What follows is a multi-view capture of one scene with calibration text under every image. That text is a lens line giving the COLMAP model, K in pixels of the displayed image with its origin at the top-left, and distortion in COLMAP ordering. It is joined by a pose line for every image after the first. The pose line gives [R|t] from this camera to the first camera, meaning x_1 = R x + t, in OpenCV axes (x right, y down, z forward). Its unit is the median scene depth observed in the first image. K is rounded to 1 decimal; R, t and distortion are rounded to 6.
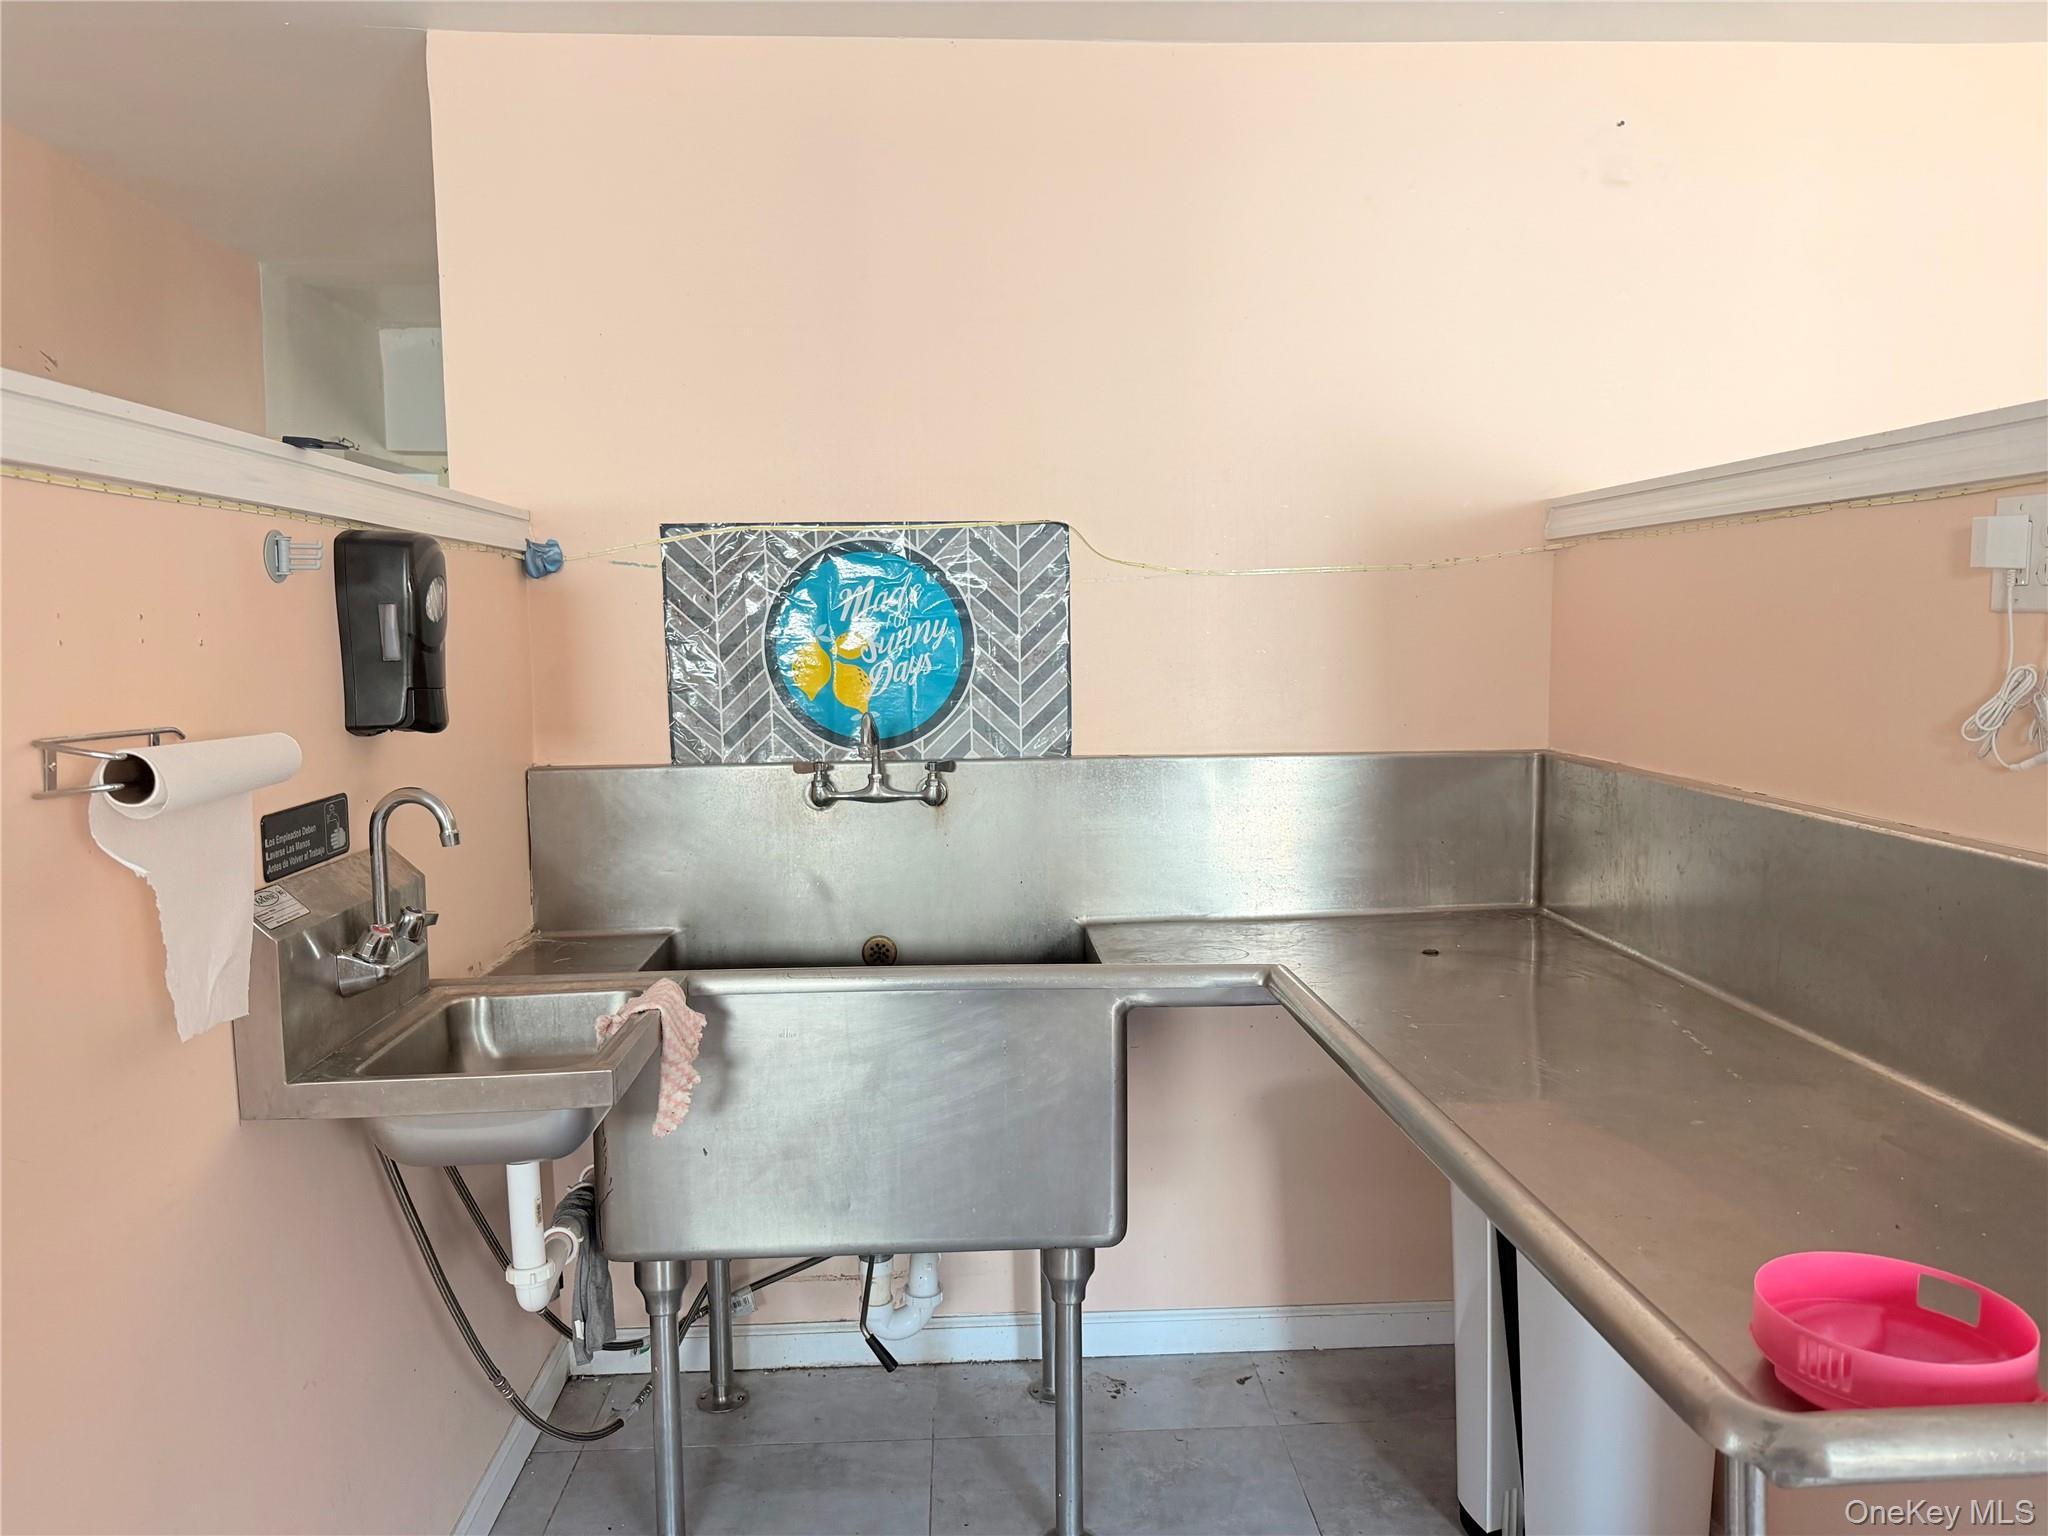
lens RADIAL K [[1443.9, 0, 1020.9], [0, 1443.9, 762.4], [0, 0, 1]] dist [-0.004347, -0.002613]
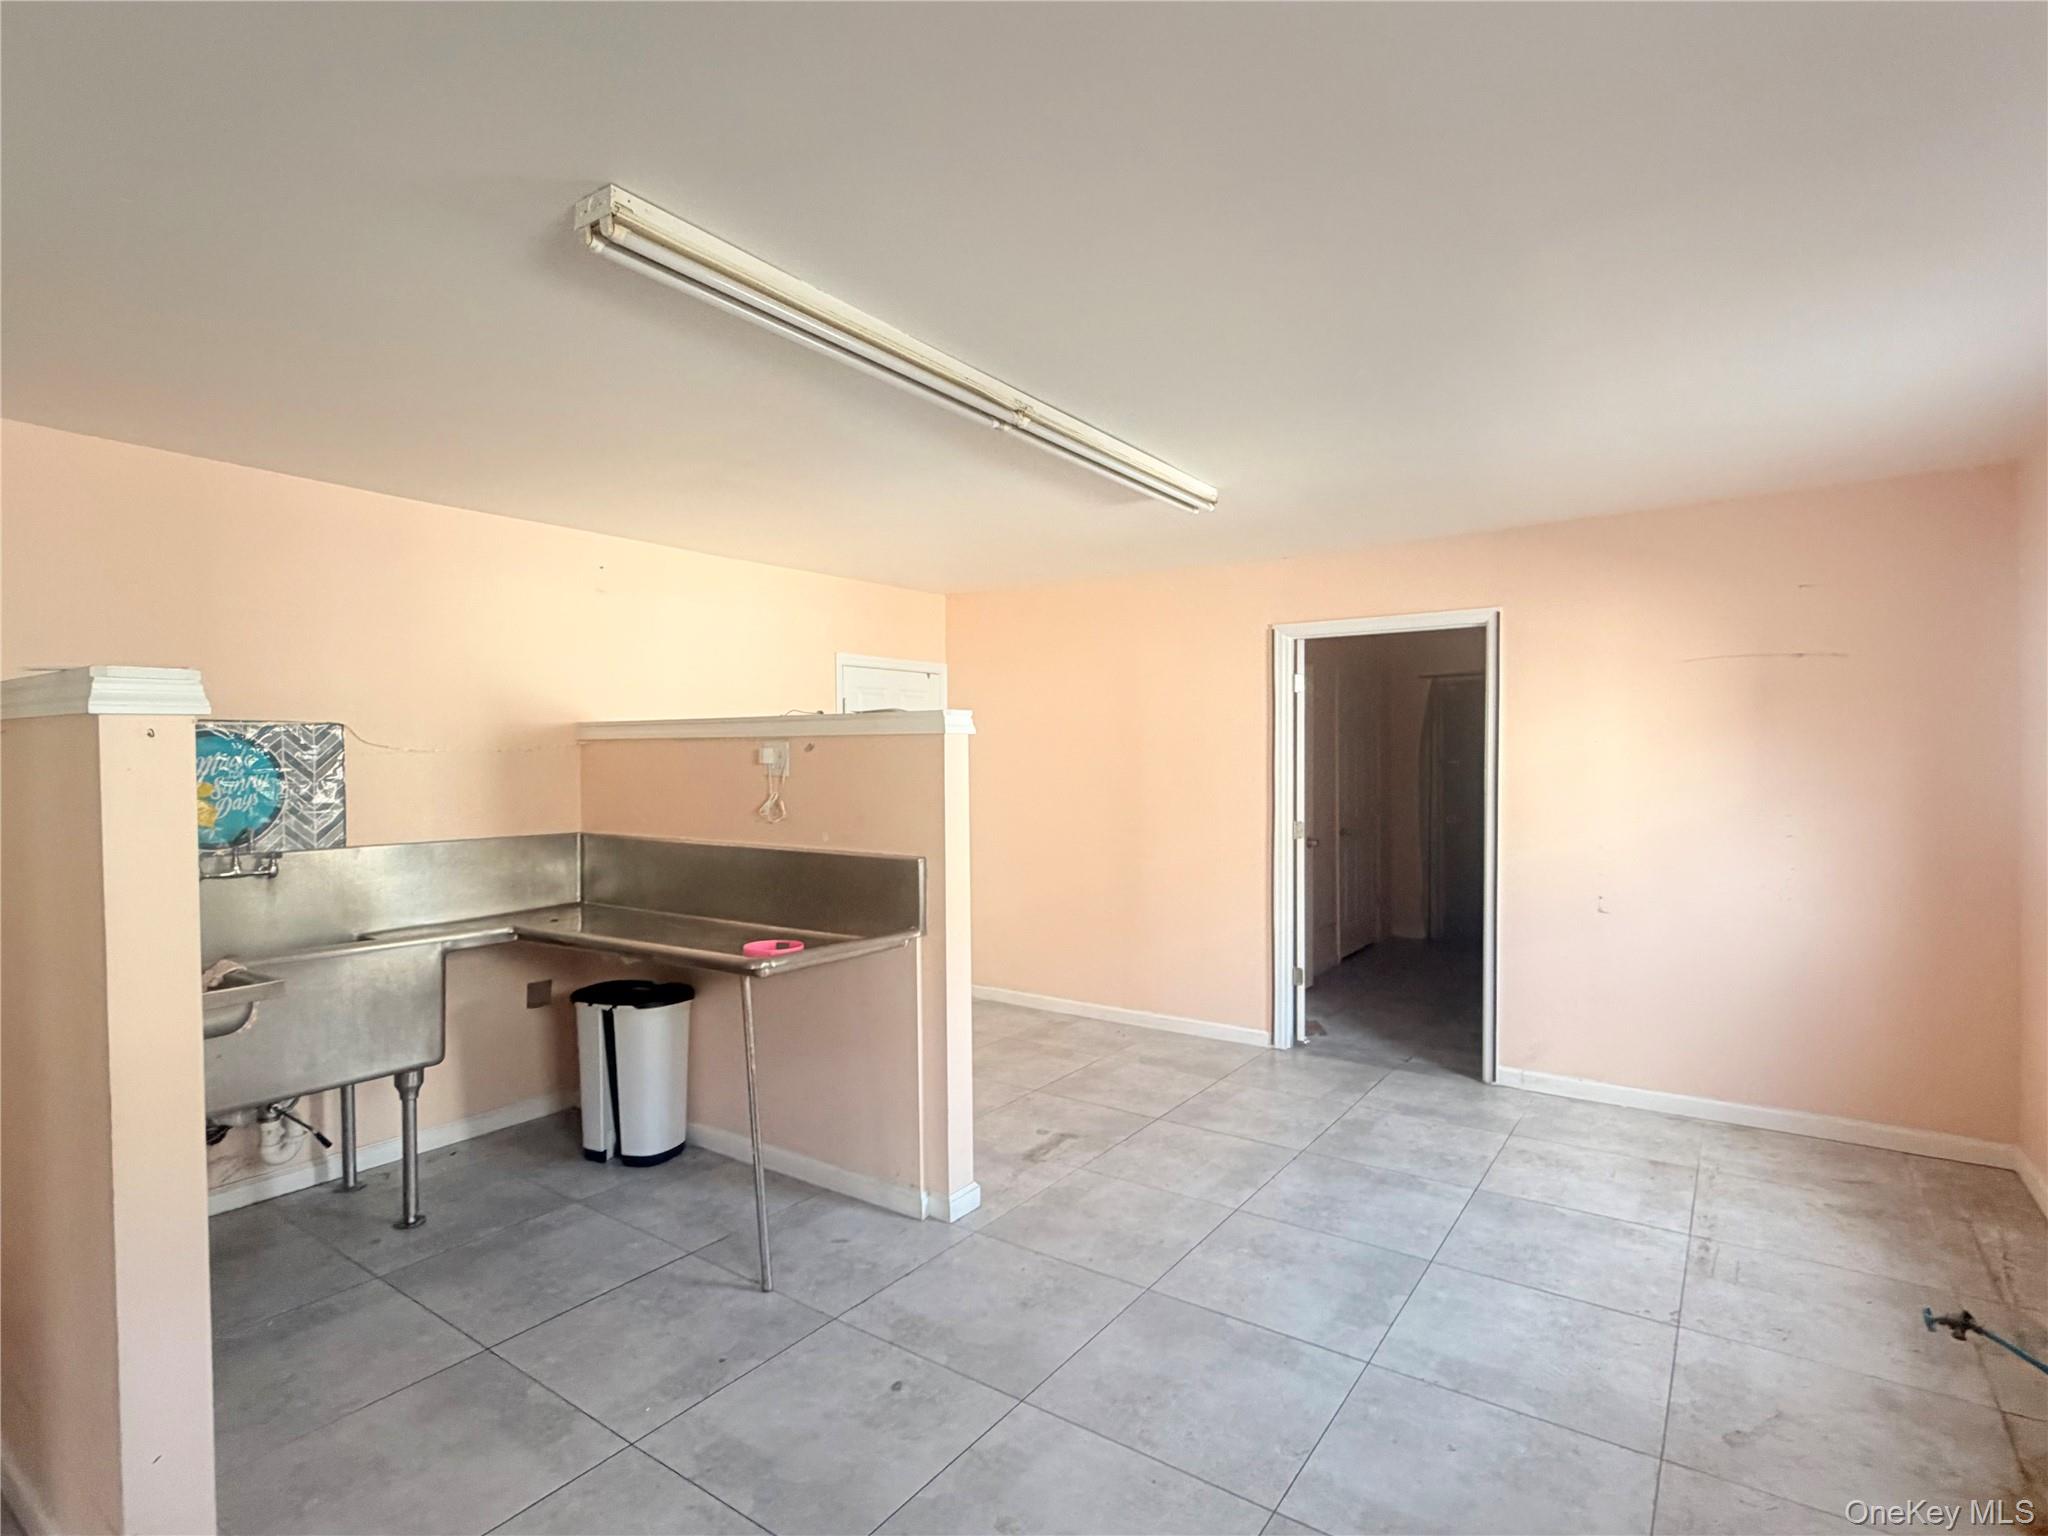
lens RADIAL K [[1029.5, 0, 1020.3], [0, 1029.5, 768.8], [0, 0, 1]] dist [-0.001257, -0.000167]
pose [[0.605819, 0.004786, 0.795588, -0.513357], [0.069040, 0.995894, -0.058562, 0.035106], [-0.792601, 0.090405, 0.603001, -0.538795]]
